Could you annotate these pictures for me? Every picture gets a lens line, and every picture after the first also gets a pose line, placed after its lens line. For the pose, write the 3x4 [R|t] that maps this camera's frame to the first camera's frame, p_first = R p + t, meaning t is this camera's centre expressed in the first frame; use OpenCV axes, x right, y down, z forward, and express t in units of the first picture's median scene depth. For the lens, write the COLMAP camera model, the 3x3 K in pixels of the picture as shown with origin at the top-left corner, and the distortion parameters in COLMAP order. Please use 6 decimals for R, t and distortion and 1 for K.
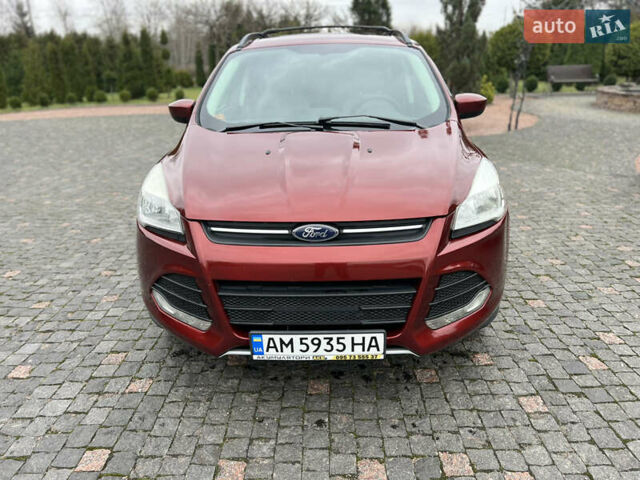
lens RADIAL K [[477.0, 0, 321.0], [0, 477.0, 241.3], [0, 0, 1]] dist [0.048929, -0.056214]
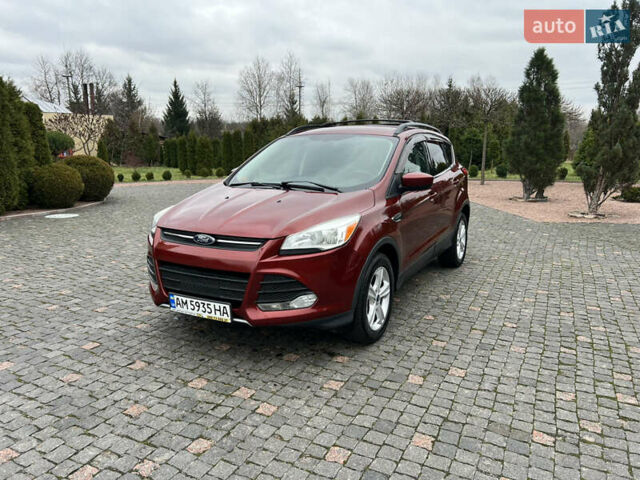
lens RADIAL K [[477.0, 0, 321.0], [0, 477.0, 243.6], [0, 0, 1]] dist [0.048929, -0.056214]
pose [[0.892871, 0.111537, -0.436281, 0.994695], [-0.174417, 0.978874, -0.106698, 0.094565], [0.415164, 0.171362, 0.893462, -0.336188]]
